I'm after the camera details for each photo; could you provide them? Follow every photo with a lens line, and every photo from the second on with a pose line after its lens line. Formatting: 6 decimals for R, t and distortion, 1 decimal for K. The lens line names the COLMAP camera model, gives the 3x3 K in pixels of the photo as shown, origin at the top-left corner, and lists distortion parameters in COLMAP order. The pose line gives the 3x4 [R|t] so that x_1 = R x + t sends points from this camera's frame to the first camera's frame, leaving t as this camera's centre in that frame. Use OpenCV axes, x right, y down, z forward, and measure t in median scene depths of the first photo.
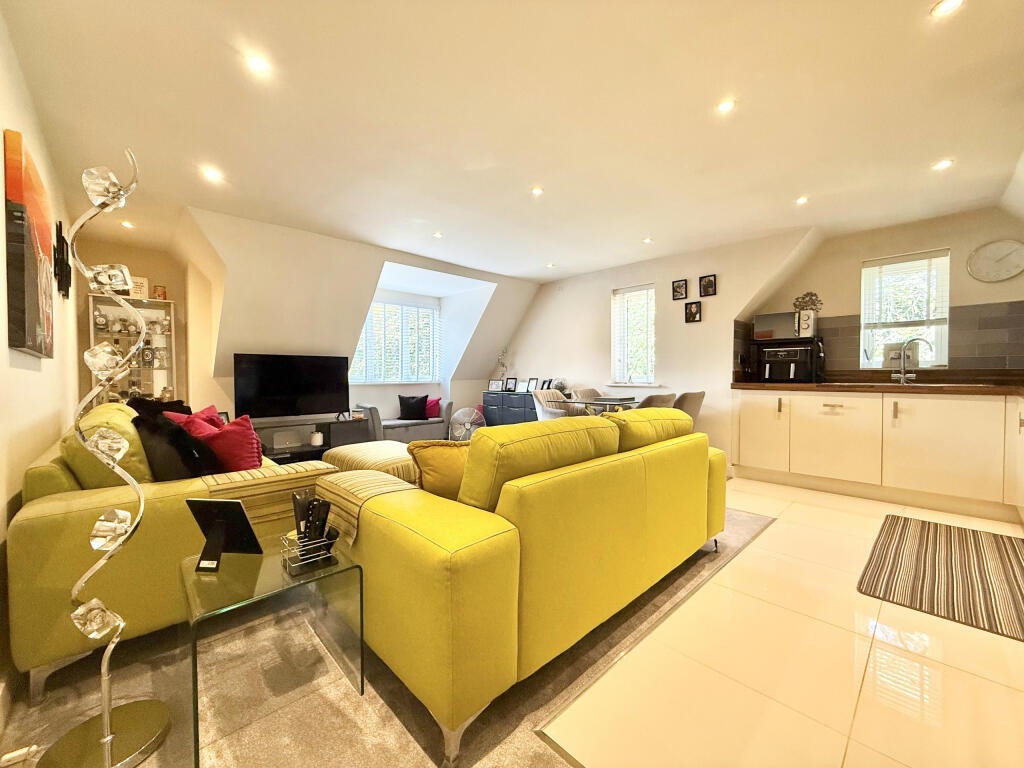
lens RADIAL K [[406.2, 0, 507.9], [0, 406.2, 380.7], [0, 0, 1]] dist [-0.001706, 0.000202]
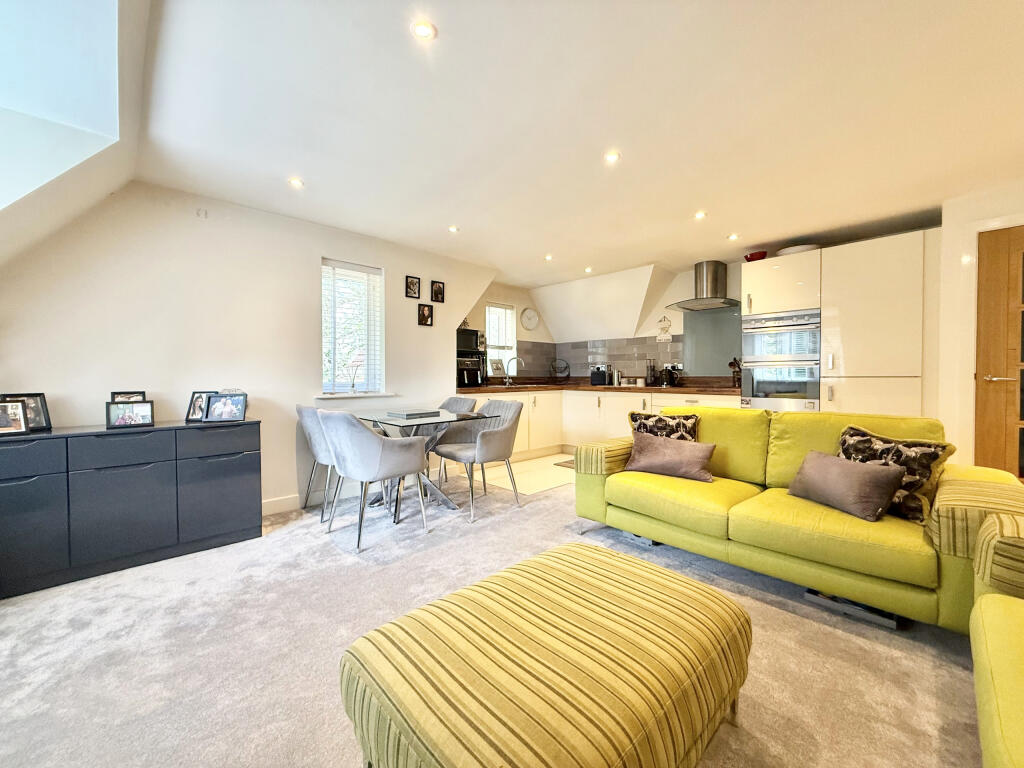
lens RADIAL K [[406.2, 0, 508.3], [0, 406.2, 383.5], [0, 0, 1]] dist [-0.001706, 0.000202]
pose [[0.005477, -0.016603, 0.999847, -0.500474], [0.013655, 0.999770, 0.016527, -0.021799], [-0.999892, 0.013562, 0.005703, 0.808879]]
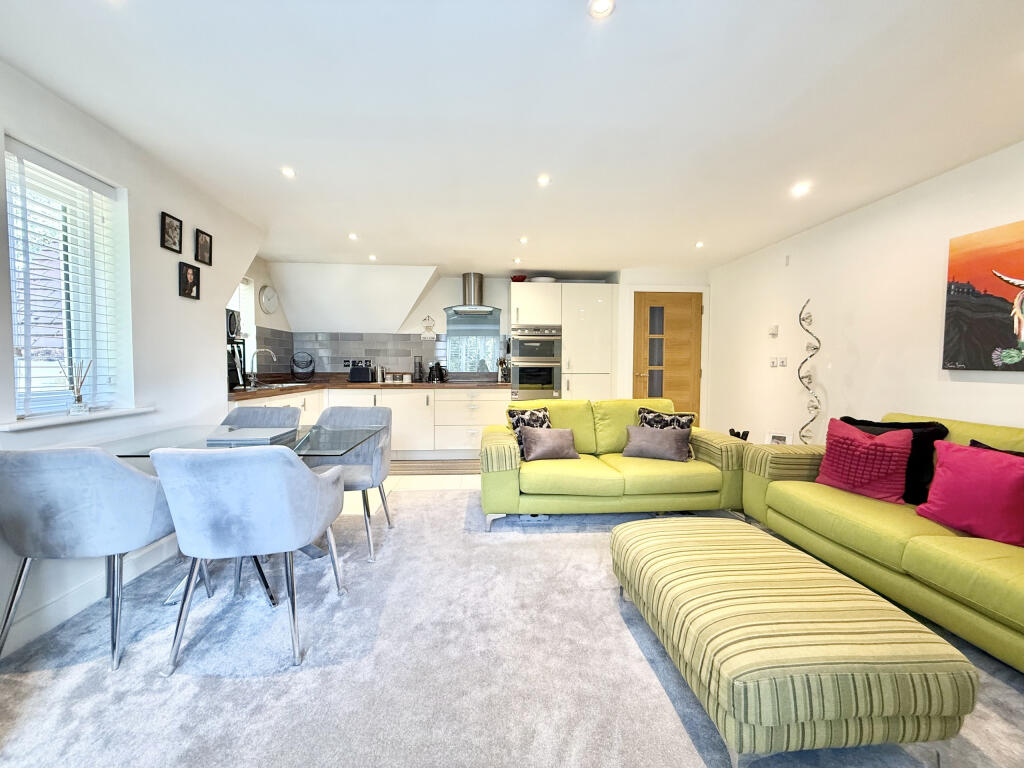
lens RADIAL K [[406.2, 0, 508.4], [0, 406.2, 383.0], [0, 0, 1]] dist [-0.001706, 0.000202]
pose [[-0.766983, -0.025512, 0.641160, -0.303899], [0.006682, 0.998838, 0.047738, -0.043052], [-0.641632, 0.040898, -0.765921, 1.173408]]
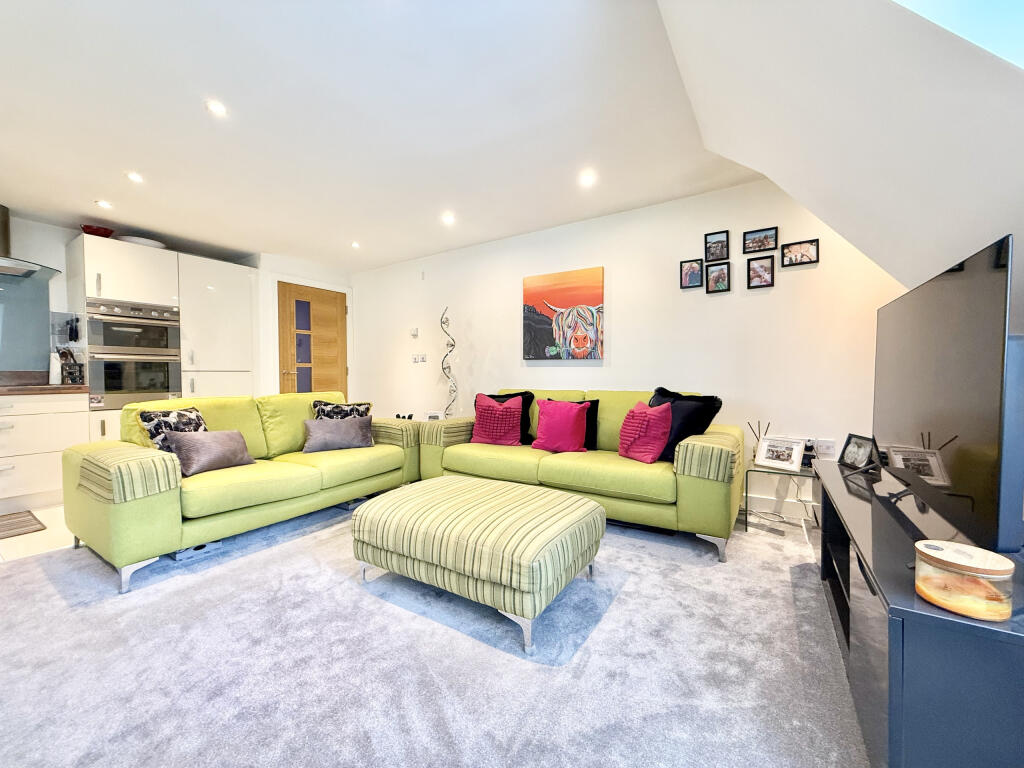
lens RADIAL K [[406.2, 0, 508.6], [0, 406.2, 383.3], [0, 0, 1]] dist [-0.001706, 0.000202]
pose [[-0.973843, 0.015664, -0.226680, -0.169400], [0.009246, 0.999526, 0.029351, -0.005181], [0.227032, 0.026487, -0.973527, 1.211981]]
